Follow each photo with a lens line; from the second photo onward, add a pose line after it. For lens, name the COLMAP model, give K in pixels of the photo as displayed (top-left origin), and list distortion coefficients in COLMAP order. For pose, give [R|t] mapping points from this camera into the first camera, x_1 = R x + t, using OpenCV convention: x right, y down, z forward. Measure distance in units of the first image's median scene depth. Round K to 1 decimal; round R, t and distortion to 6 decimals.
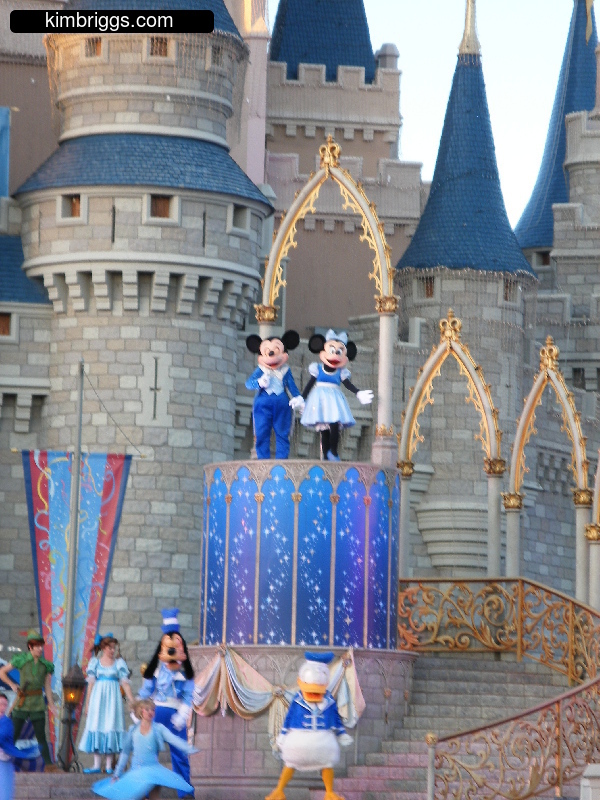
lens RADIAL K [[3903.8, 0, 326.0], [0, 3903.8, 383.6], [0, 0, 1]] dist [1.302070, 0.000000]
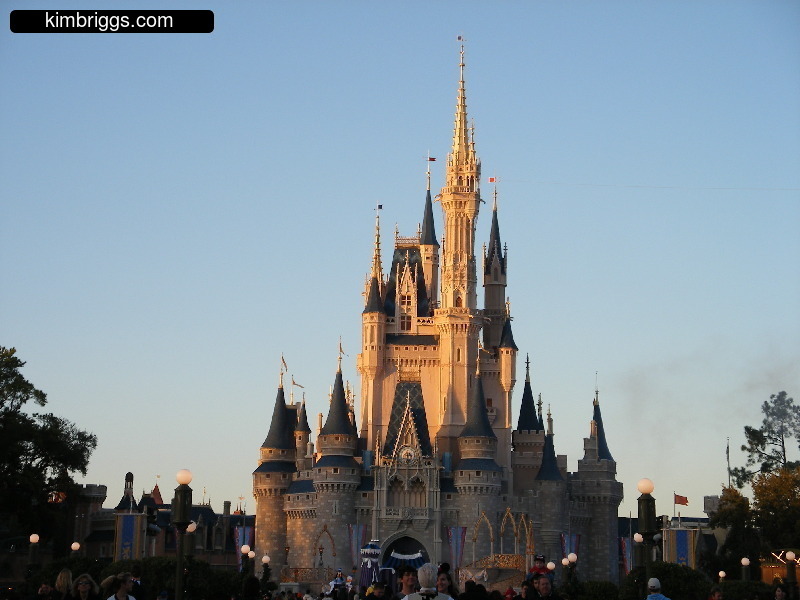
lens RADIAL K [[1823.7, 0, 375.8], [0, 1823.7, 288.1], [0, 0, 1]] dist [0.425291, 0.000000]
pose [[0.976612, -0.047383, -0.209723, 0.326138], [0.035262, 0.997505, -0.061164, -0.138976], [0.212098, 0.052338, 0.975846, -1.315631]]
